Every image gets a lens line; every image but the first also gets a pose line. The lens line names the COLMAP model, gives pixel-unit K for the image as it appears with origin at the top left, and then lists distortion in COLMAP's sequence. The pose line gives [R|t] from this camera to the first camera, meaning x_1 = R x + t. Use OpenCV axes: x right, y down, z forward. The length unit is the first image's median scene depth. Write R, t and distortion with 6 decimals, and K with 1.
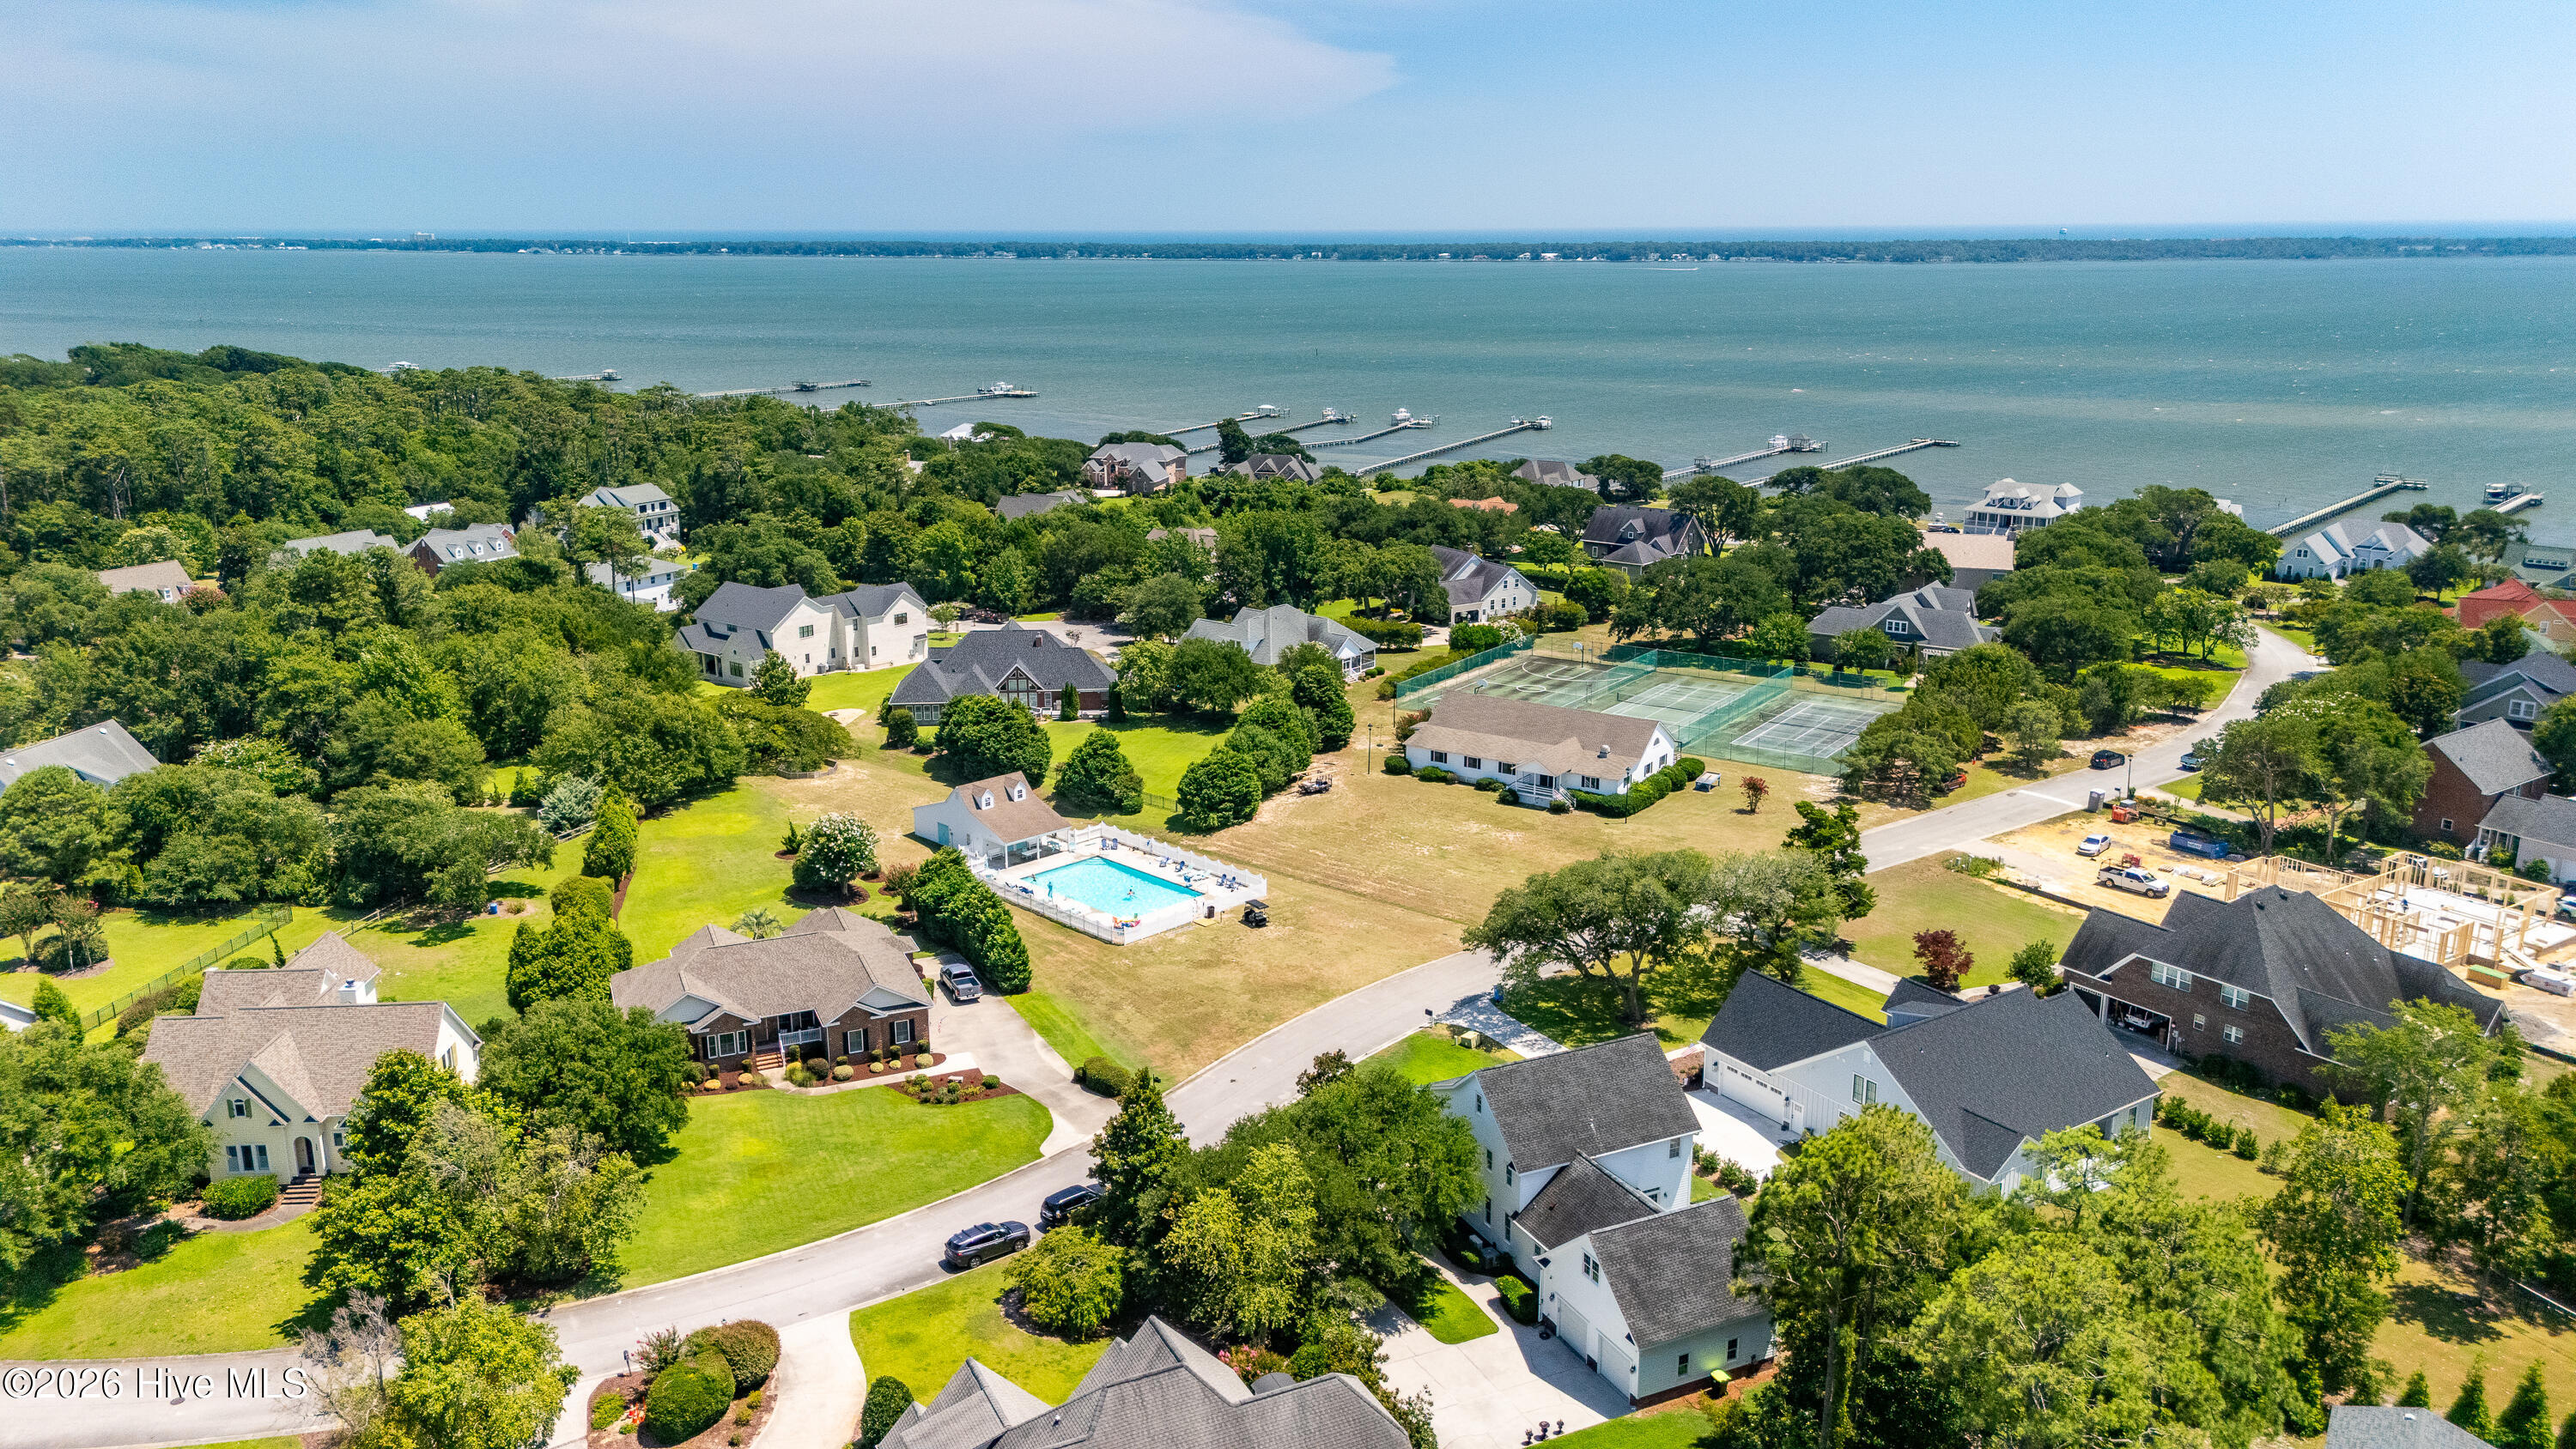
lens RADIAL K [[1901.2, 0, 1281.8], [0, 1901.2, 735.1], [0, 0, 1]] dist [0.073080, -0.067745]
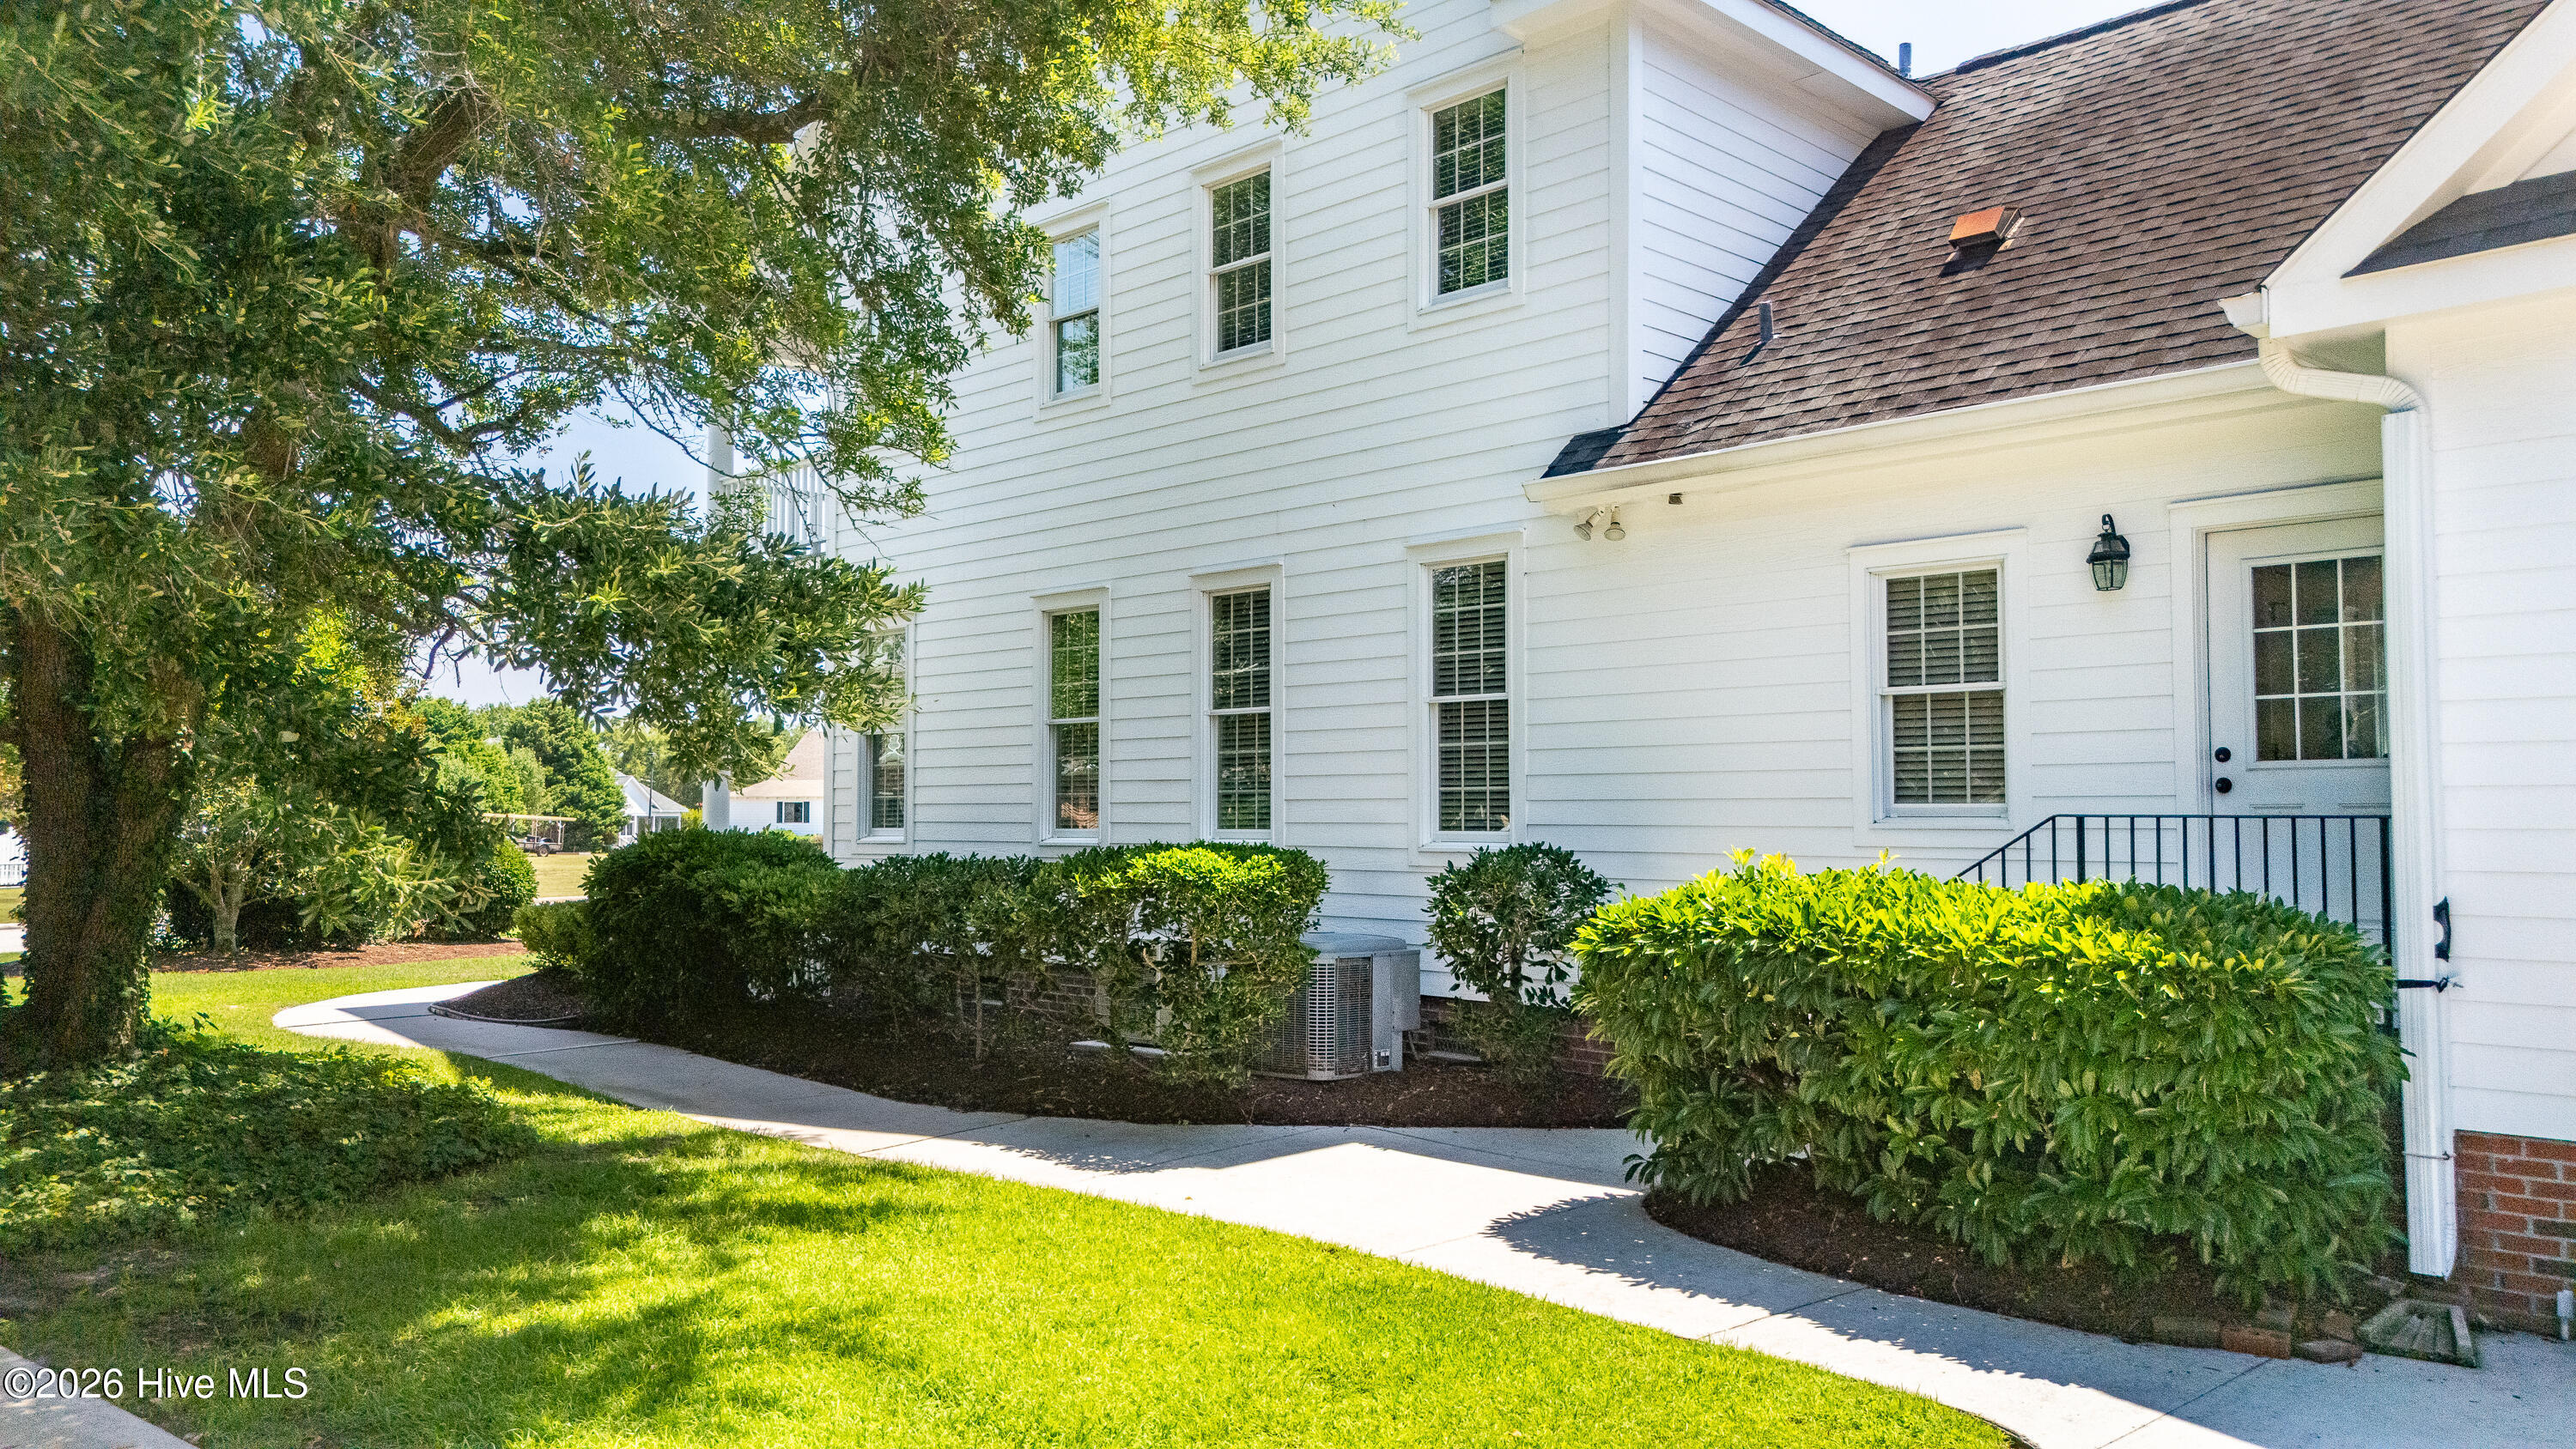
lens RADIAL K [[1901.2, 0, 1272.1], [0, 1901.2, 729.6], [0, 0, 1]] dist [0.073080, -0.067745]
pose [[0.945290, 0.020780, 0.325570, 0.039835], [0.080729, 0.952031, -0.295162, 0.161243], [-0.316086, 0.305297, 0.898267, 0.502120]]
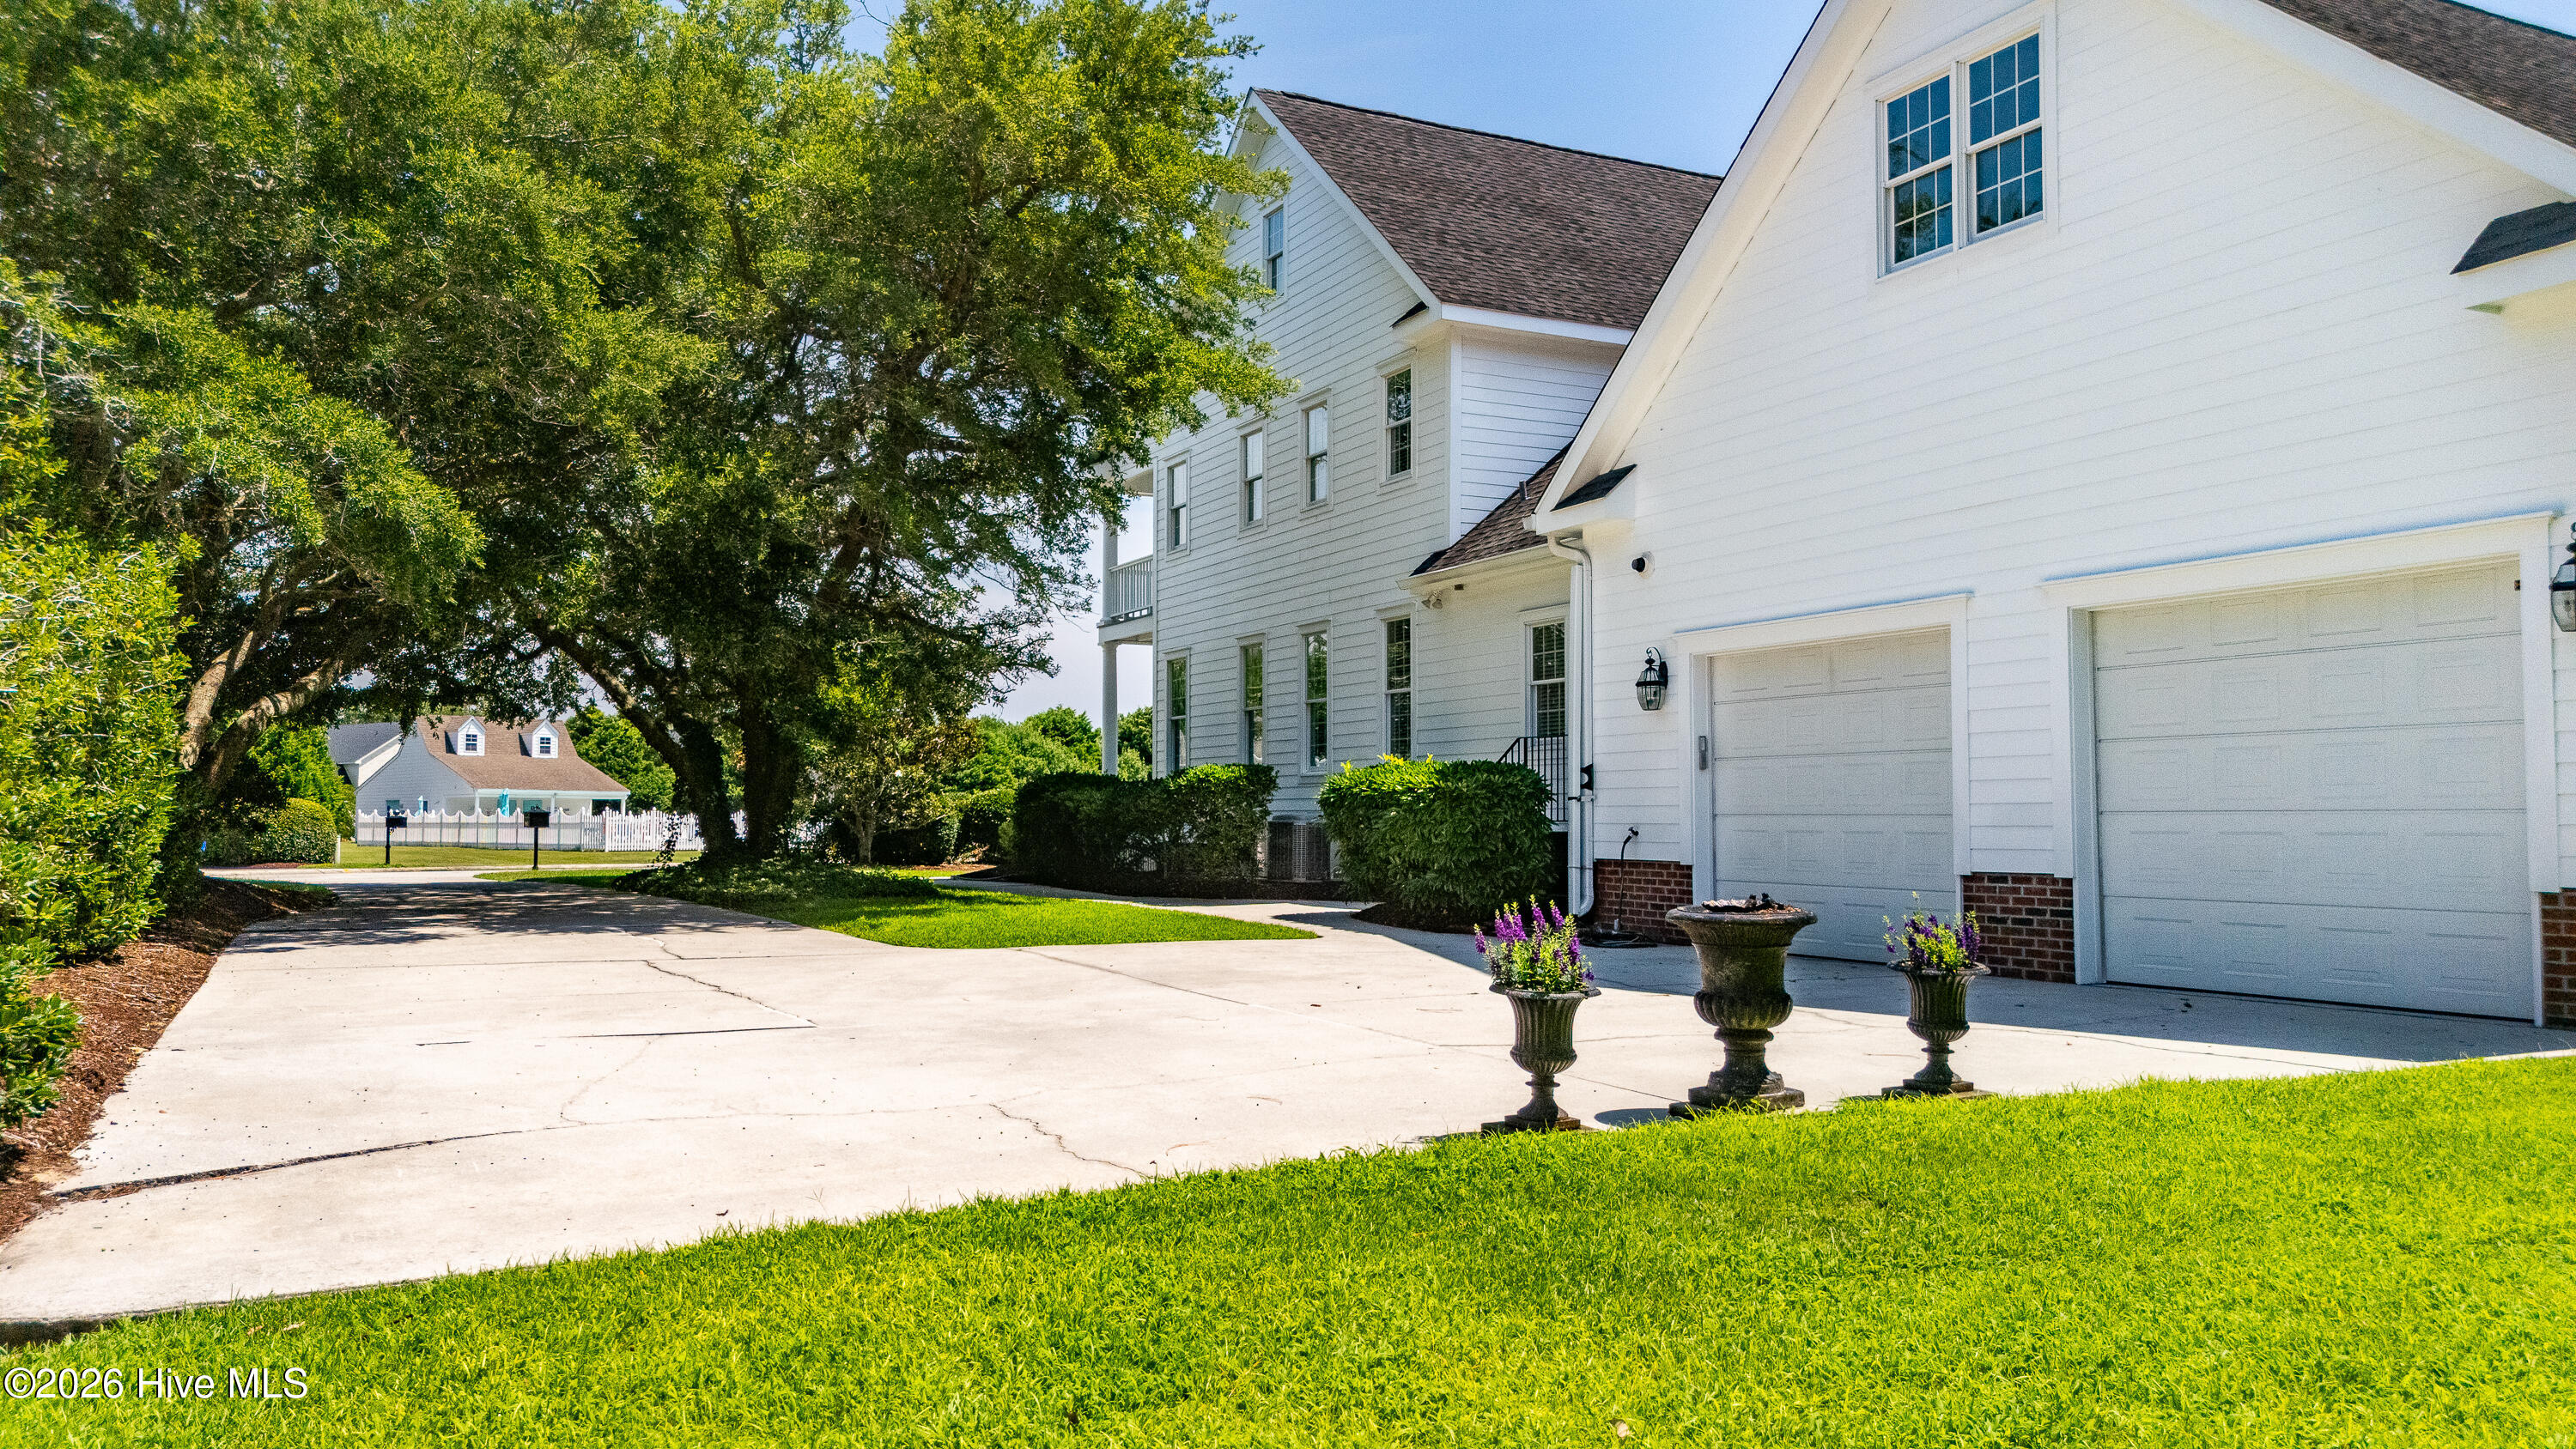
lens RADIAL K [[1901.2, 0, 1277.9], [0, 1901.2, 718.2], [0, 0, 1]] dist [0.073080, -0.067745]
pose [[0.999863, 0.006109, 0.015399, 0.056513], [-0.000956, 0.949263, -0.314483, 0.180452], [-0.016538, 0.314425, 0.949138, 0.446390]]
